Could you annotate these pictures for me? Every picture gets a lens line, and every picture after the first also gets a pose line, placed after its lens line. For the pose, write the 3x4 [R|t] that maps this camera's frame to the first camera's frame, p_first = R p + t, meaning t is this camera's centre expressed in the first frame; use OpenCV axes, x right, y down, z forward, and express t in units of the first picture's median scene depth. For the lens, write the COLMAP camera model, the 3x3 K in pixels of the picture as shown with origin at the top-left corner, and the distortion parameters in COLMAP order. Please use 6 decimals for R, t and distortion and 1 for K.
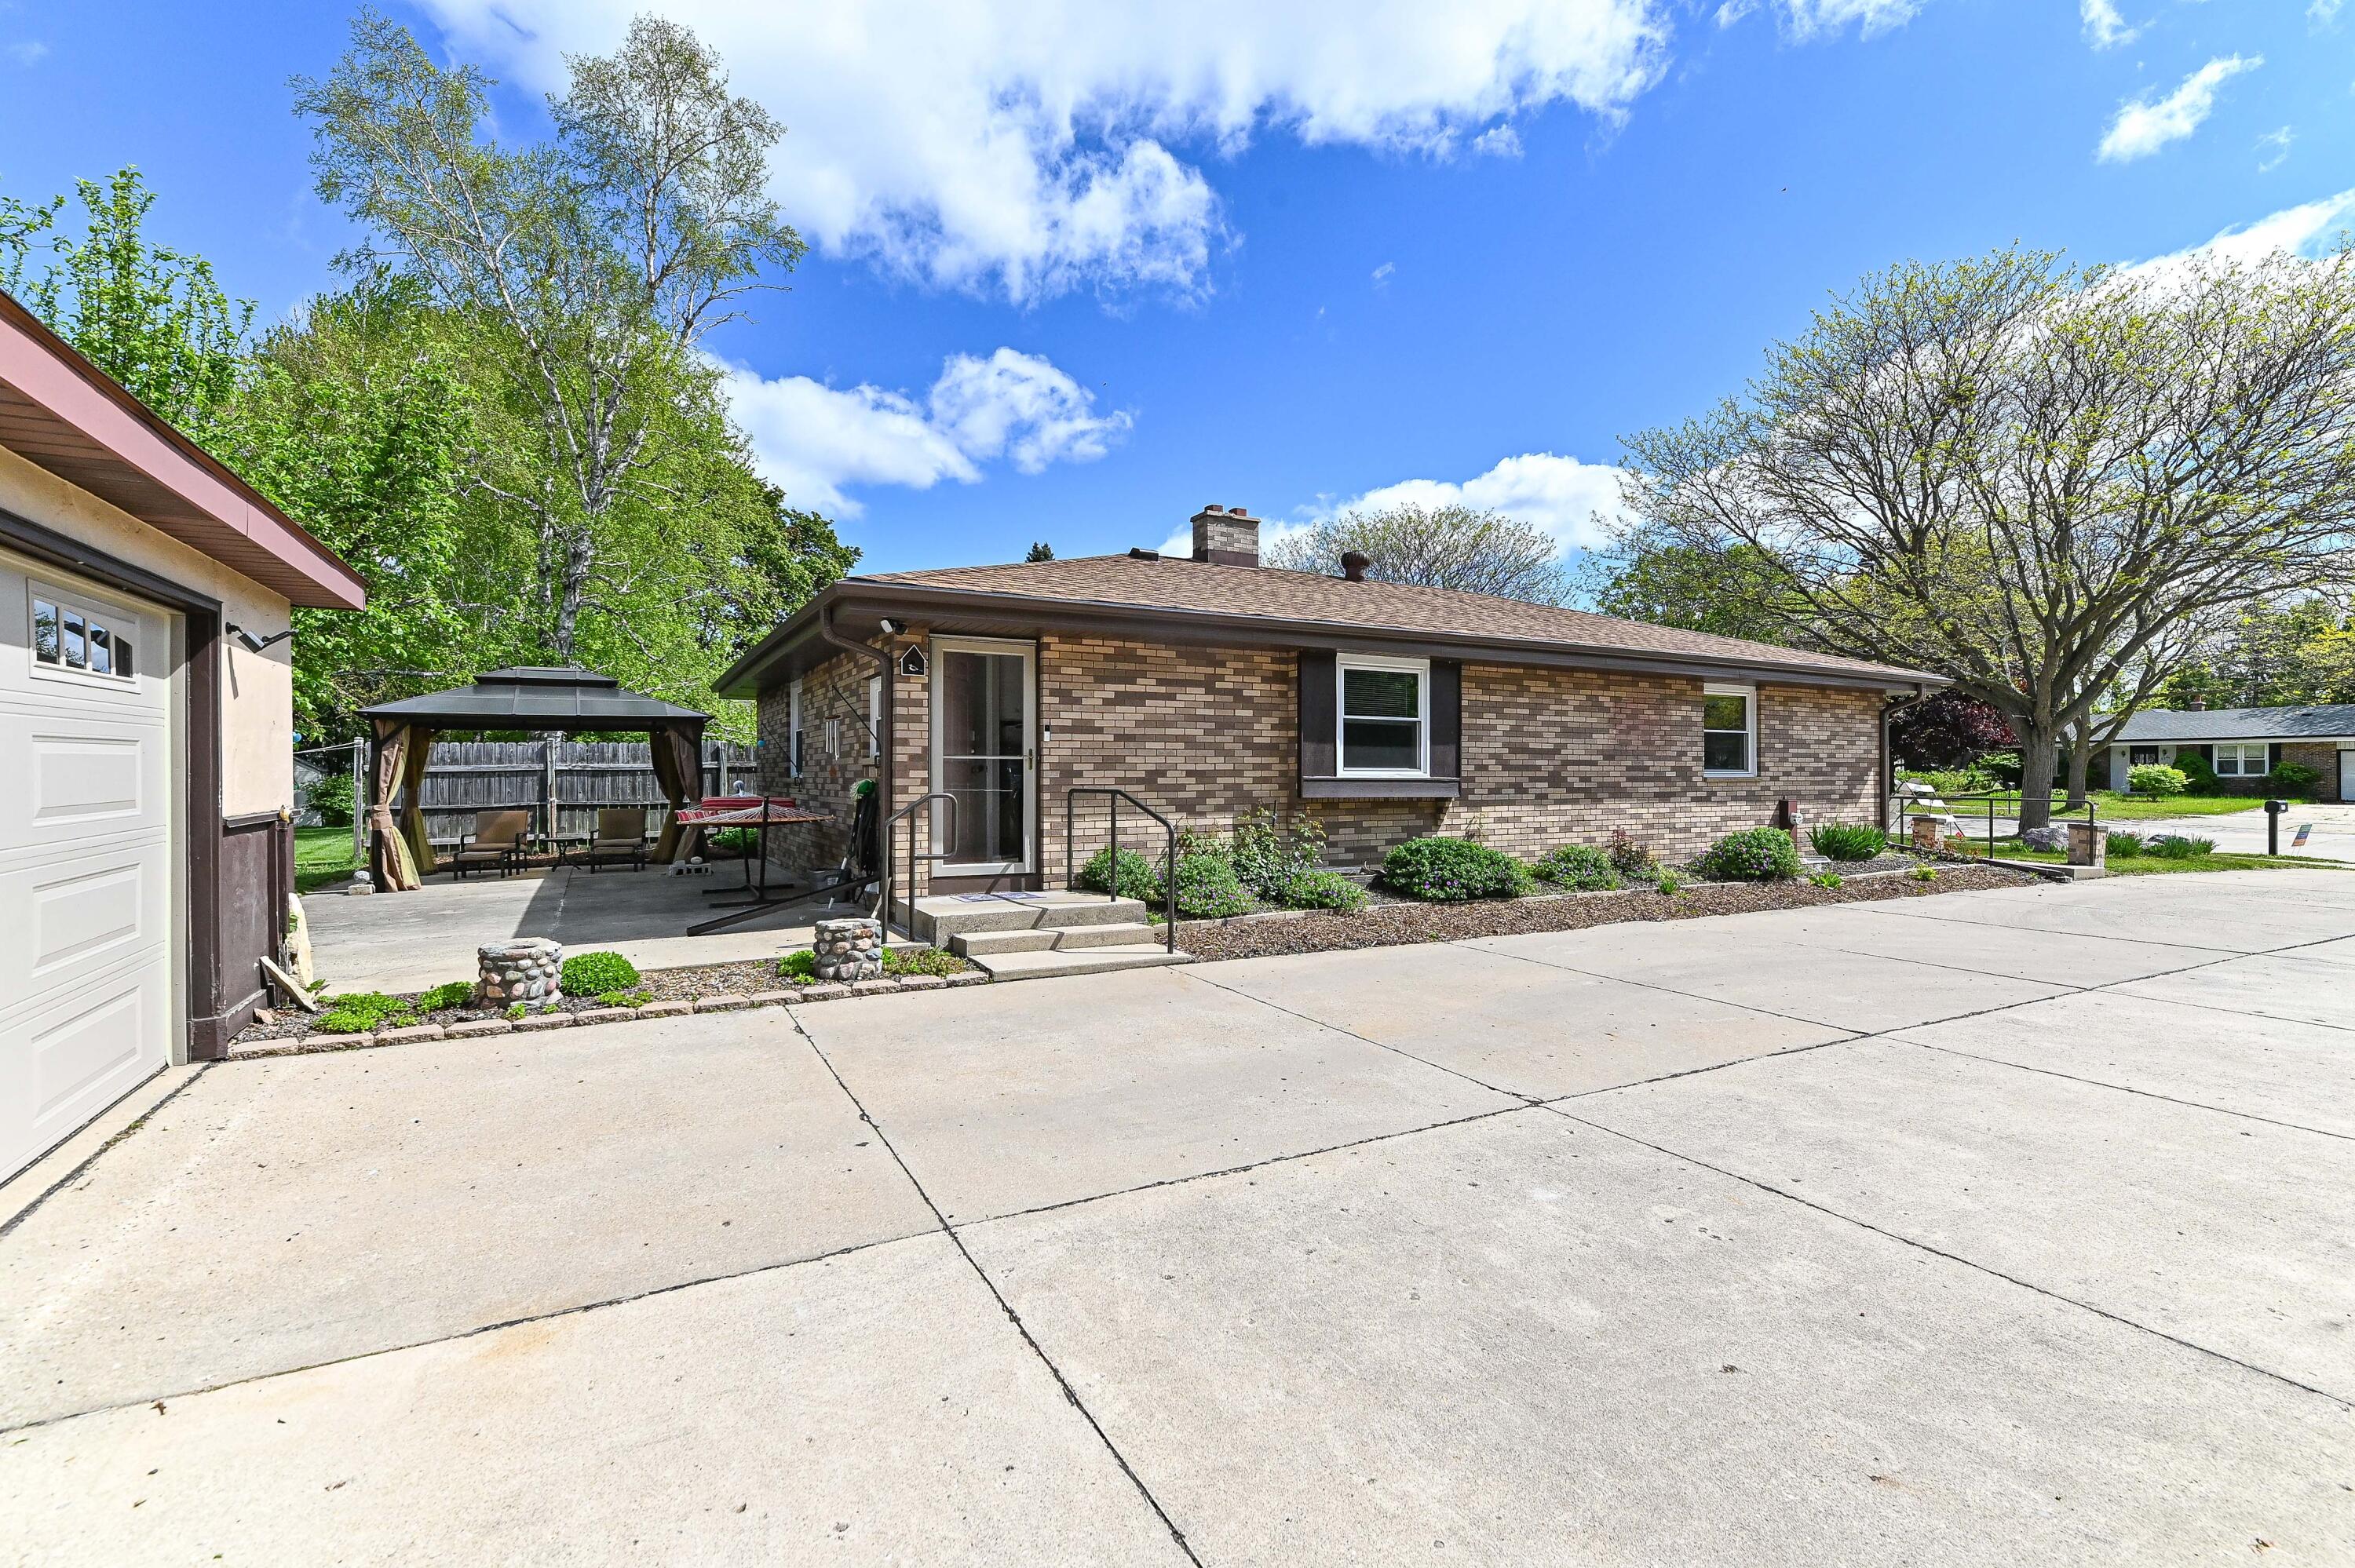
lens RADIAL K [[1046.4, 0, 1190.0], [0, 1046.4, 797.4], [0, 0, 1]] dist [0.003518, 0.000073]
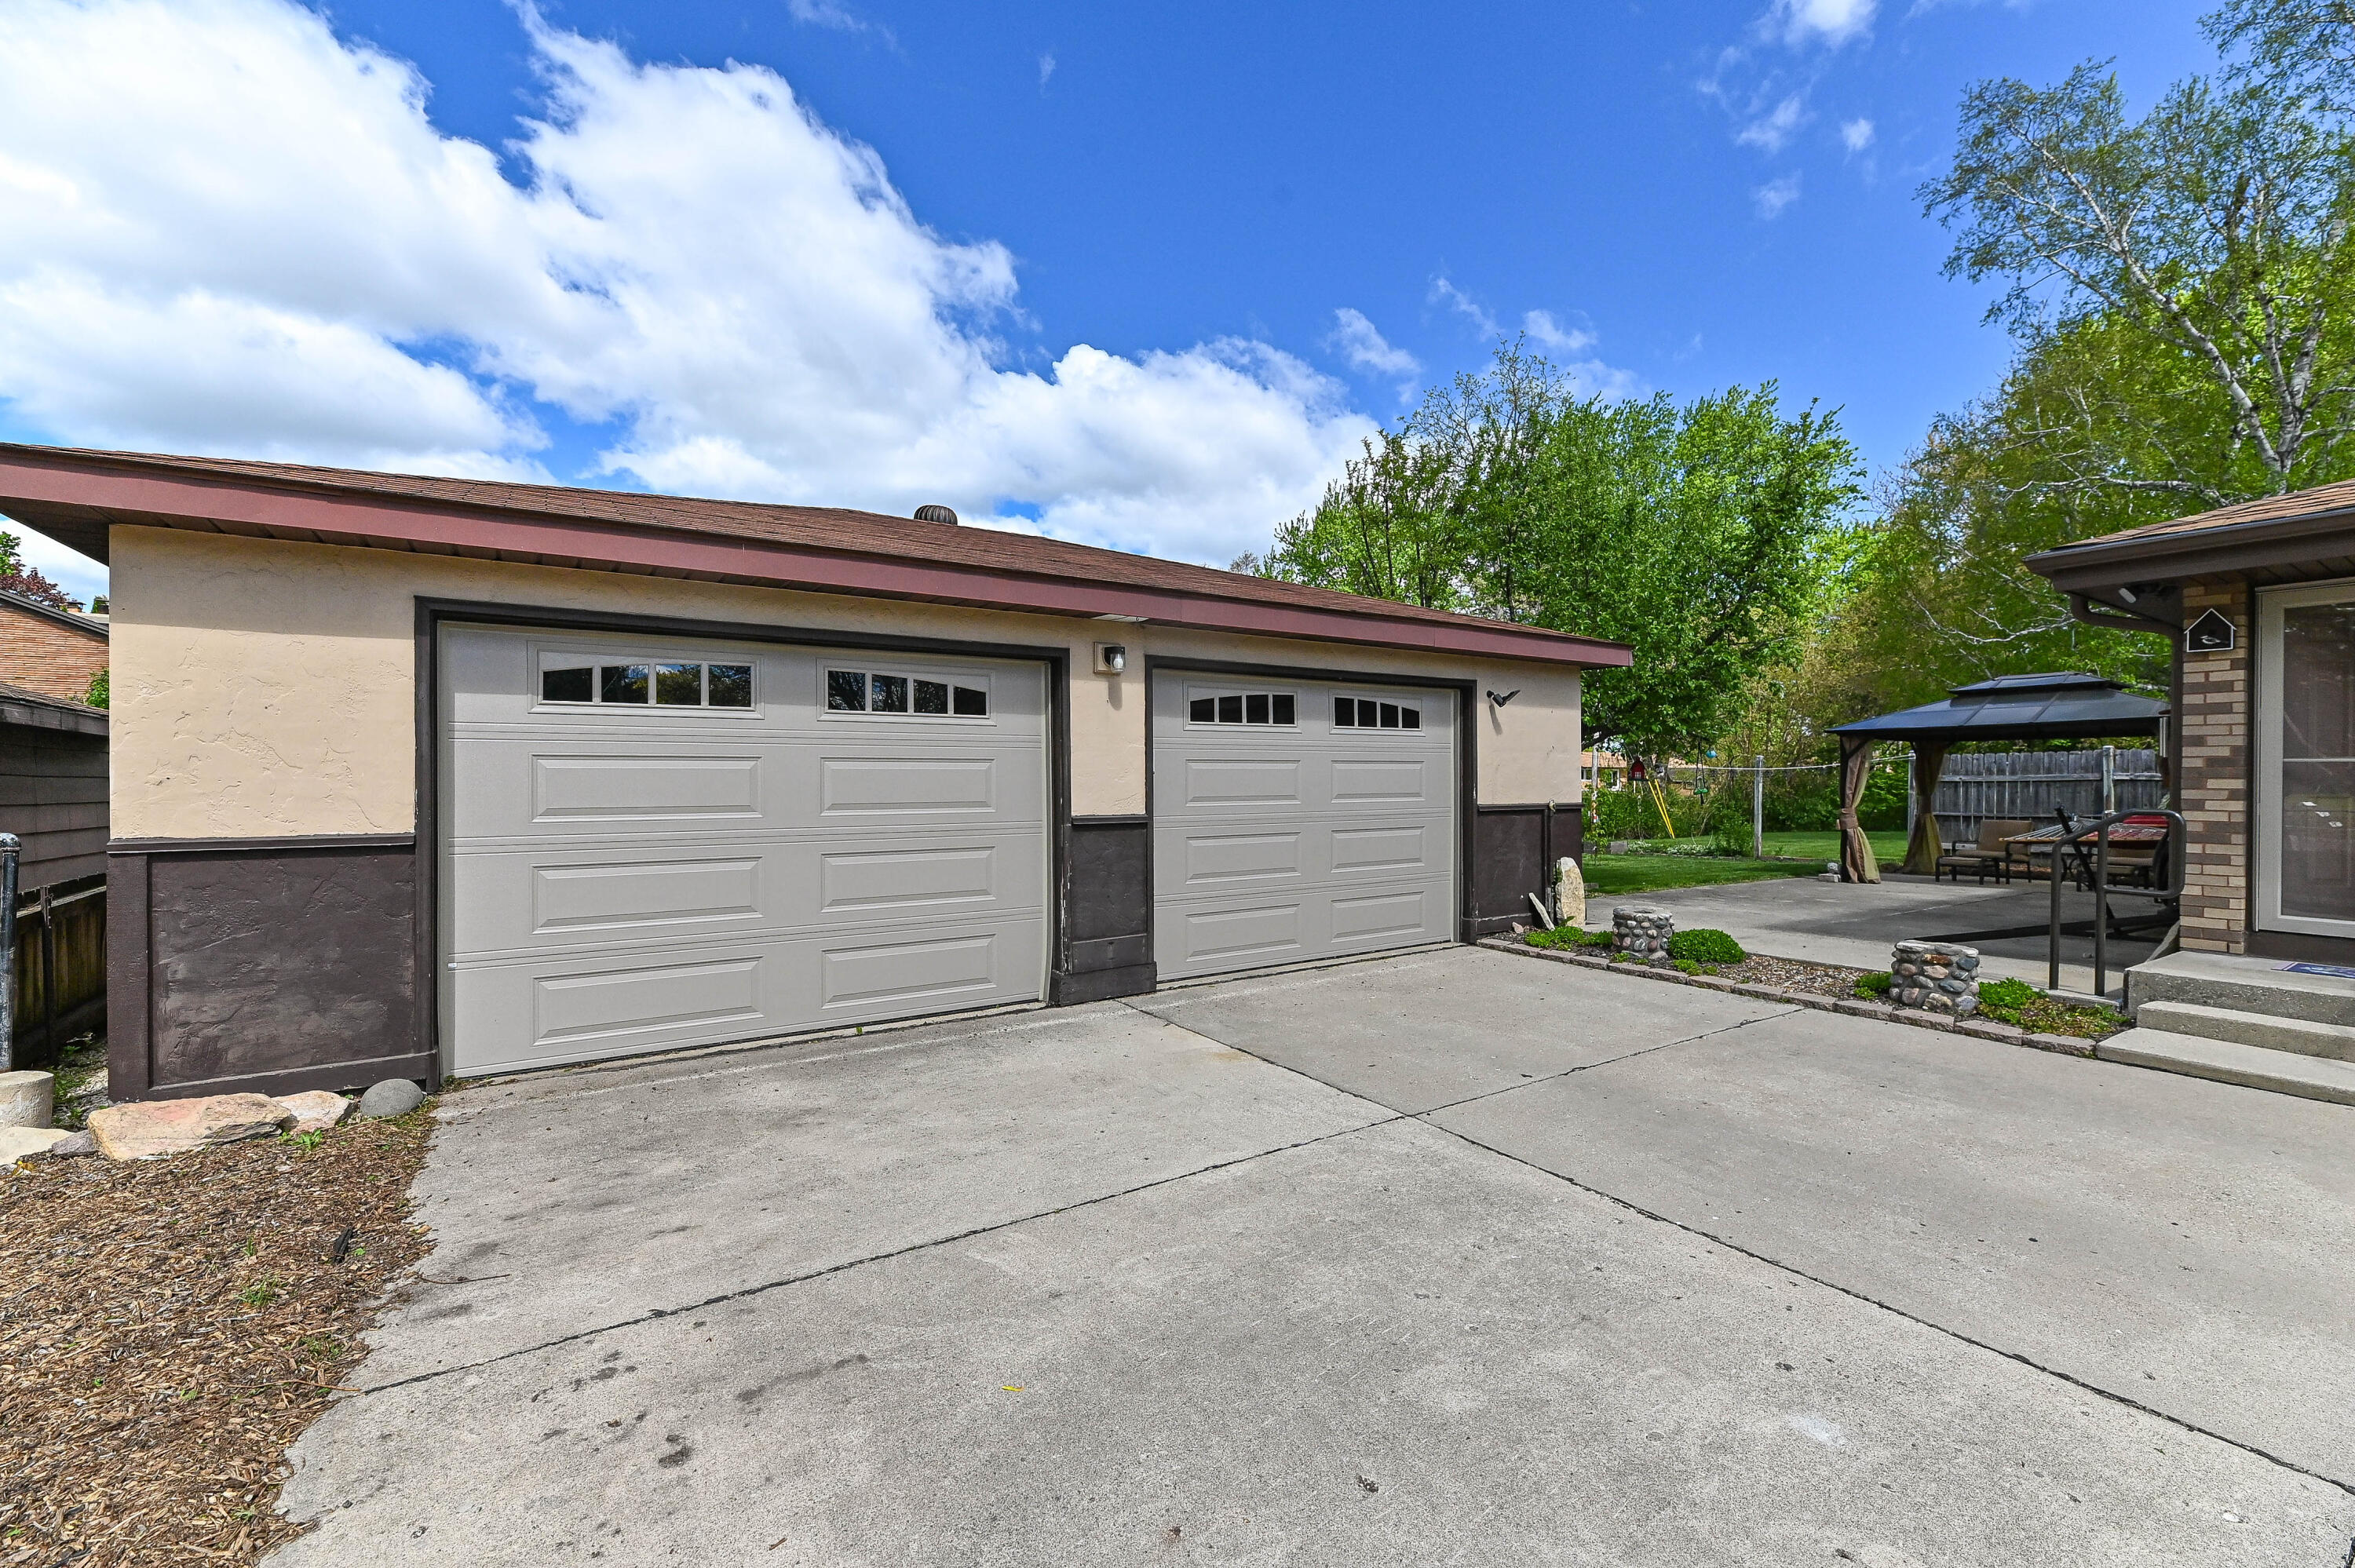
lens RADIAL K [[986.3, 0, 1181.4], [0, 986.3, 776.5], [0, 0, 1]] dist [0.002152, -0.004397]
pose [[0.065892, -0.001901, -0.997825, 0.314719], [-0.029270, 0.999564, -0.003837, -0.002965], [0.997397, 0.029459, 0.065808, 0.190927]]
